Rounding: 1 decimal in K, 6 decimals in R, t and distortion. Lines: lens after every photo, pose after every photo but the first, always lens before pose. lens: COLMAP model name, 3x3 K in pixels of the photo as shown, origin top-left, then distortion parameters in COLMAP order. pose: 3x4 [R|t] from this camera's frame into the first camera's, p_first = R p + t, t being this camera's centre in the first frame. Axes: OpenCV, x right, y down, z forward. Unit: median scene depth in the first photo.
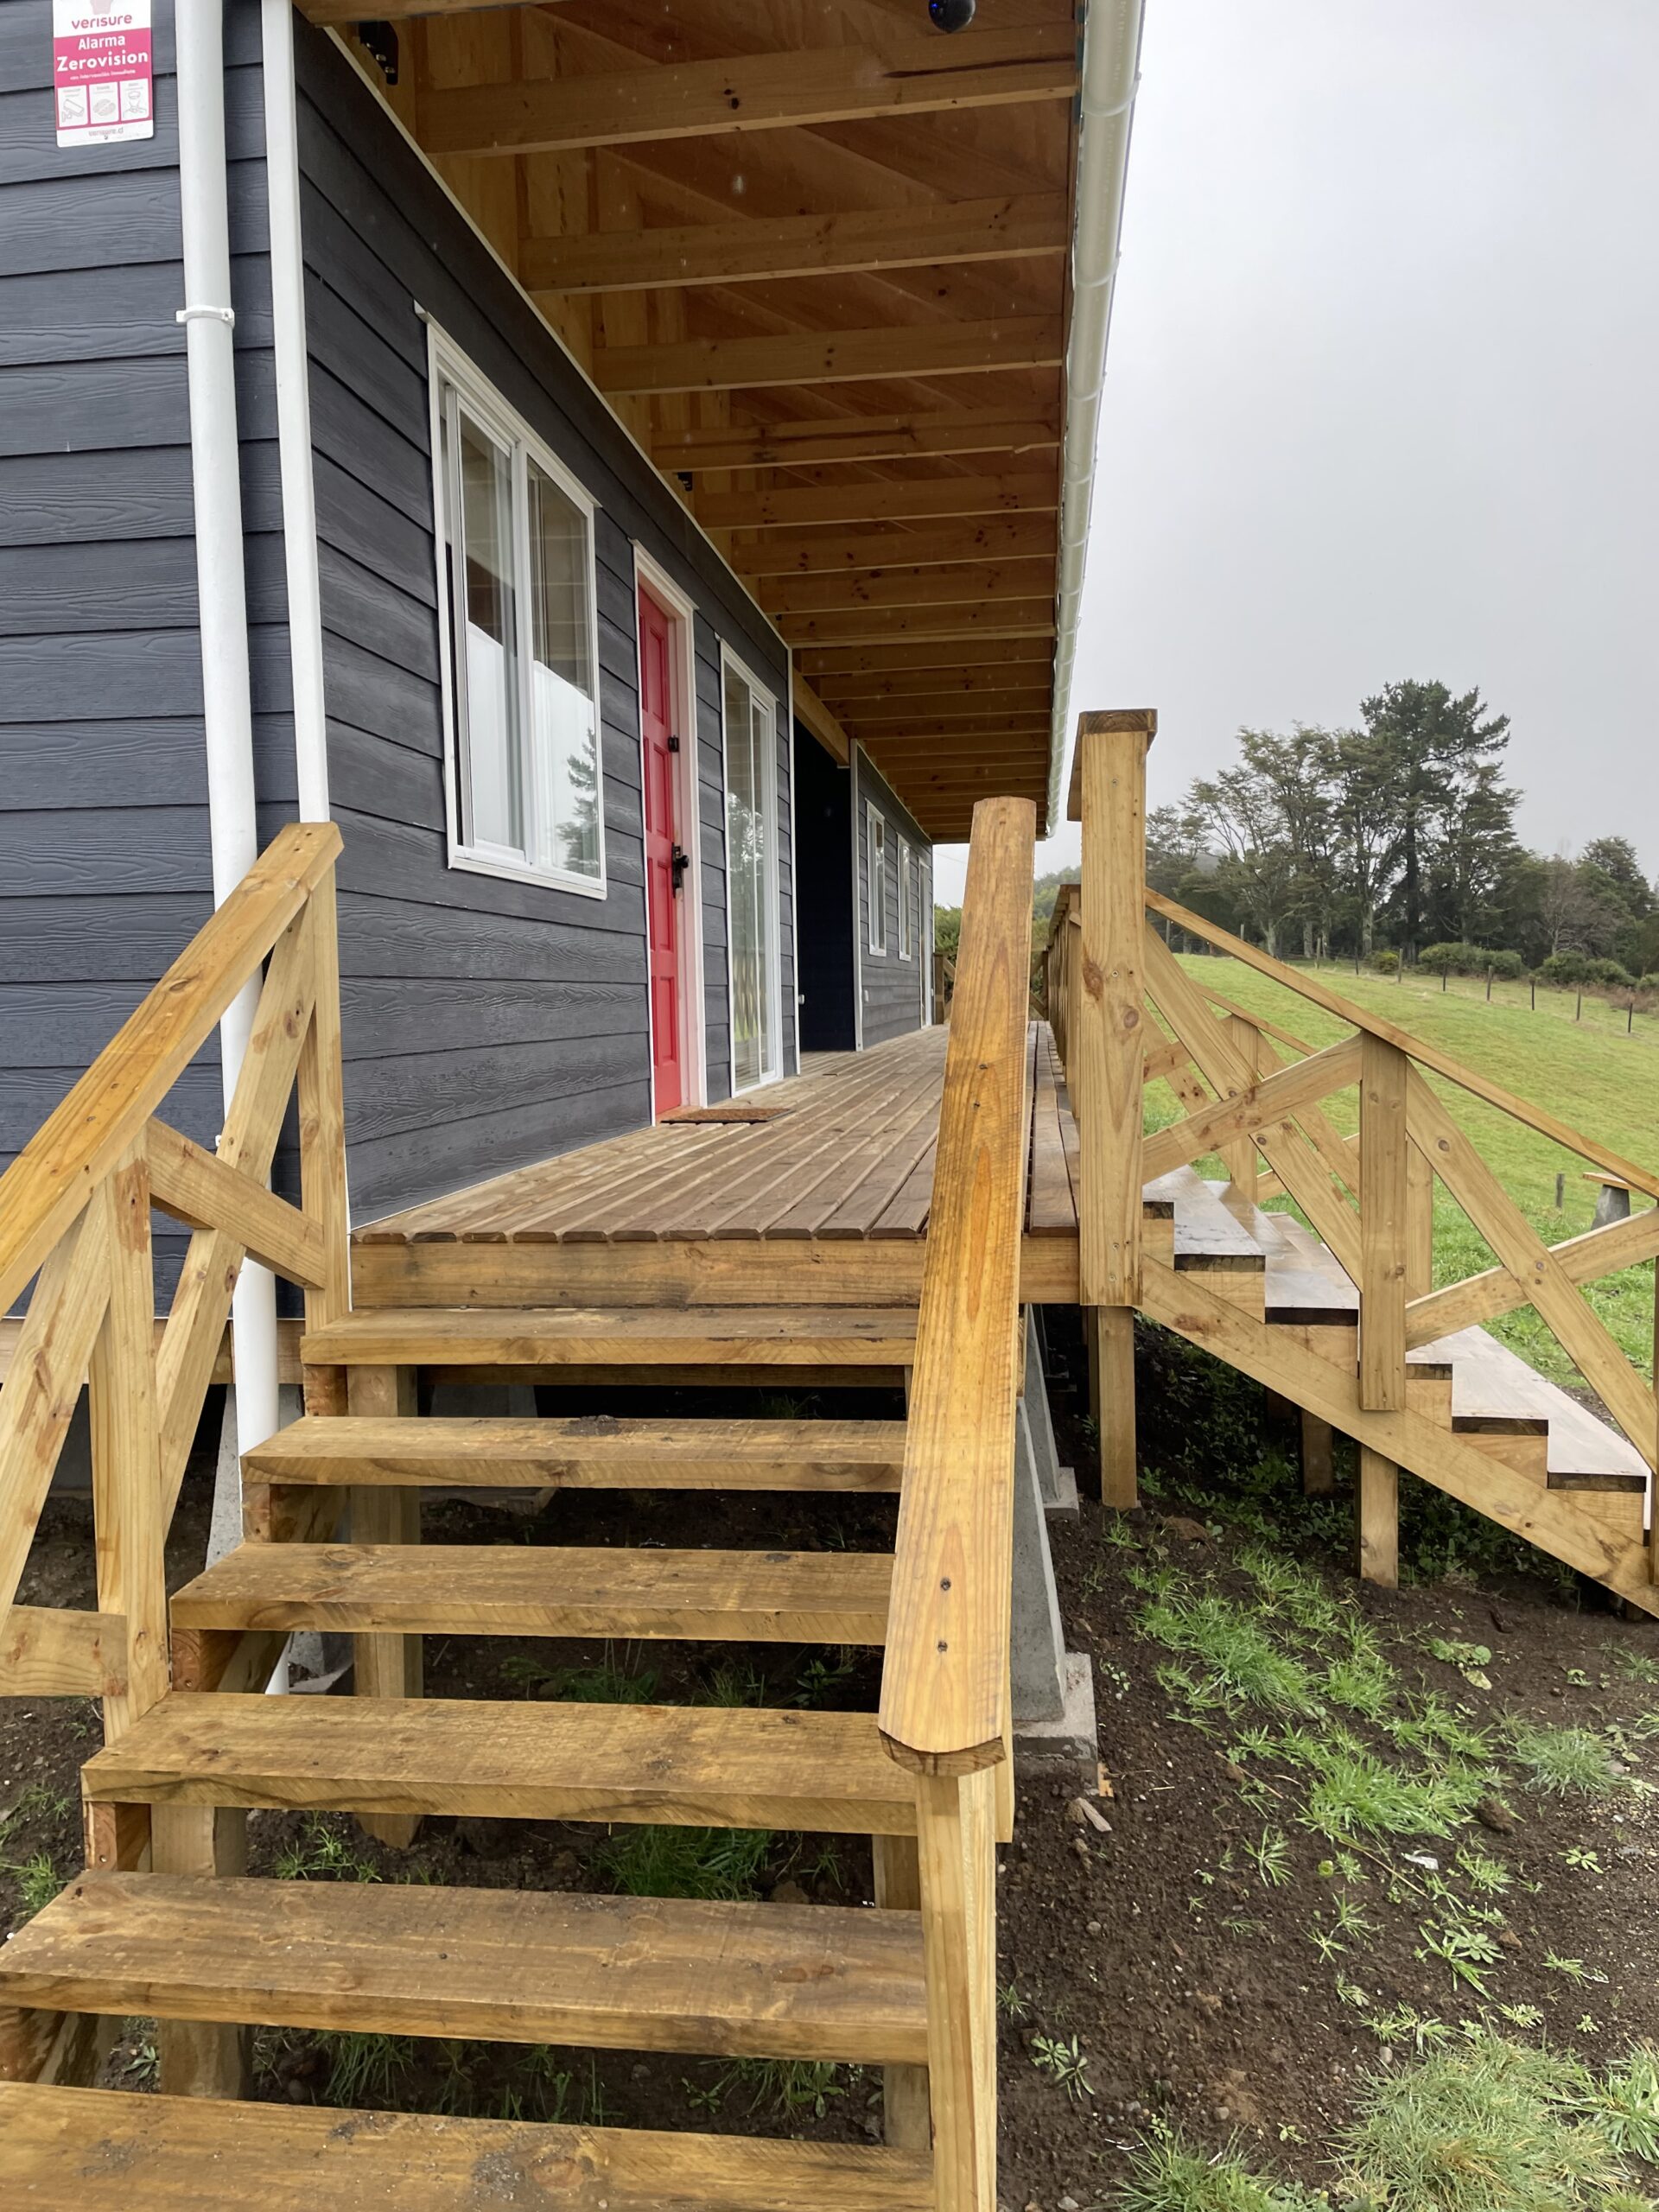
lens RADIAL K [[1616.7, 0, 817.3], [0, 1616.7, 1079.0], [0, 0, 1]] dist [0.110905, -0.129187]
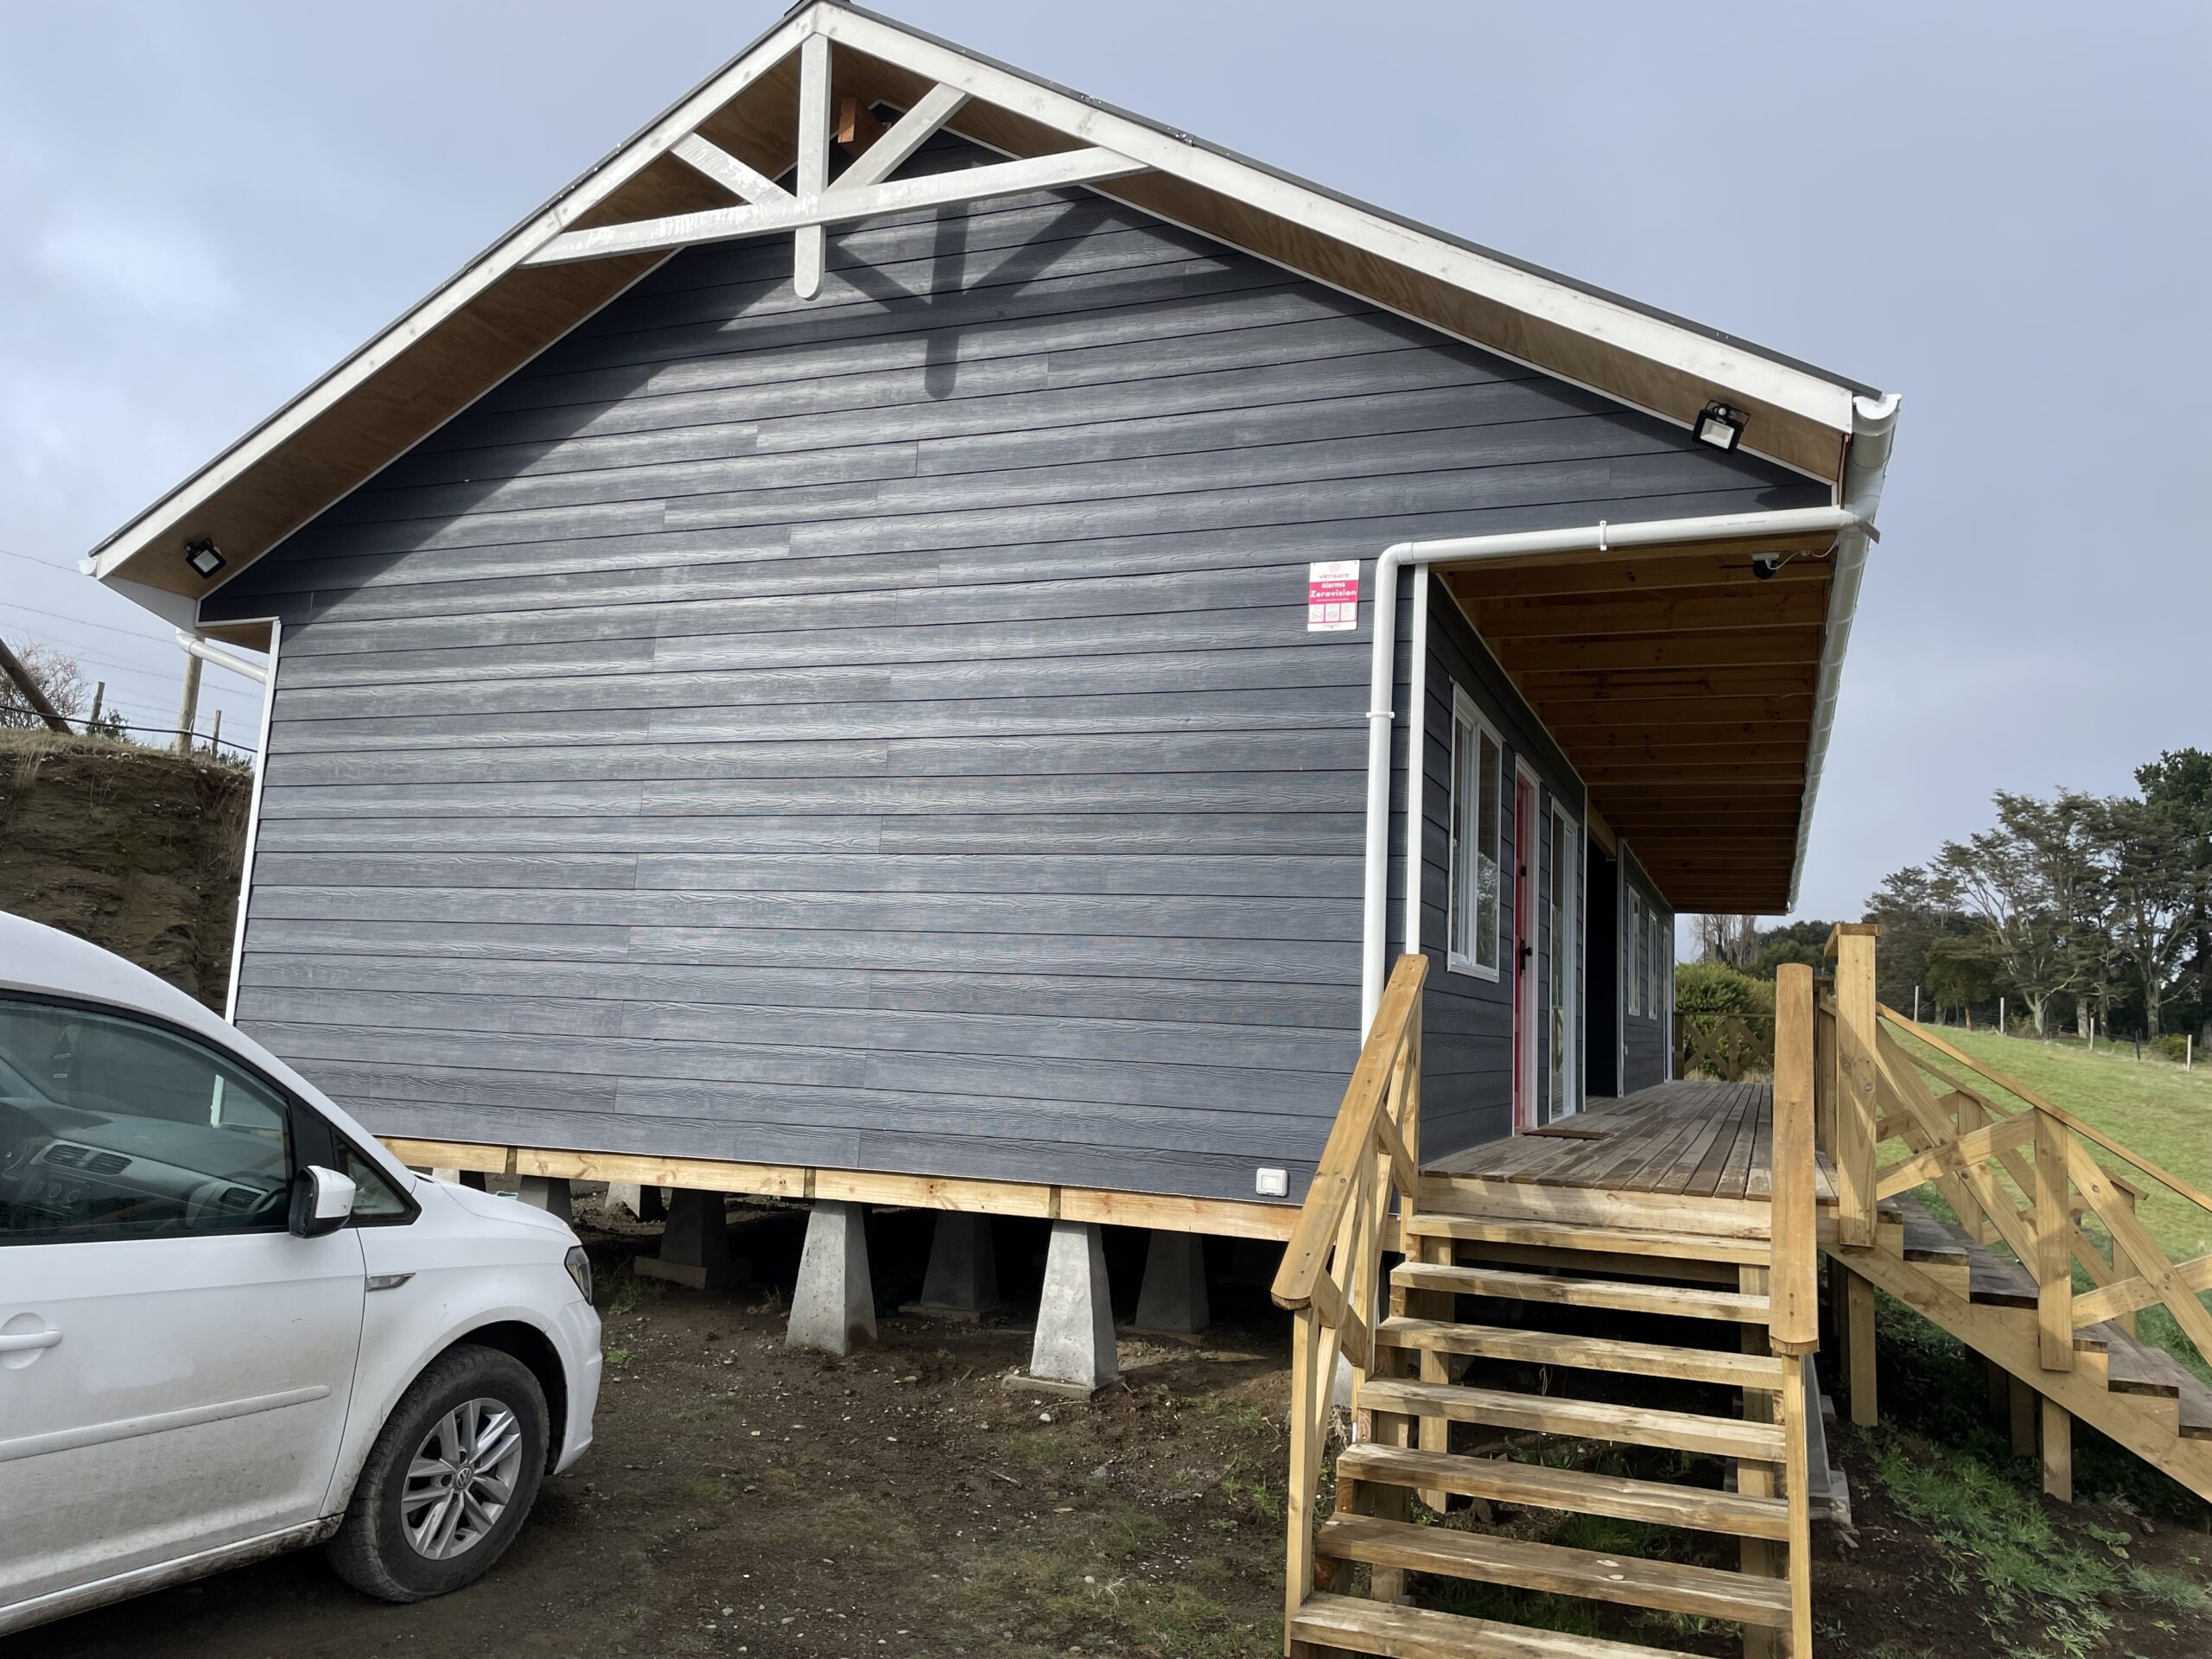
lens RADIAL K [[1616.7, 0, 1133.8], [0, 1616.7, 815.5], [0, 0, 1]] dist [0.110905, -0.129187]
pose [[0.971944, 0.032014, -0.233024, -0.067454], [-0.073184, 0.982680, -0.170246, 0.013789], [0.223538, 0.182523, 0.957453, -0.363104]]
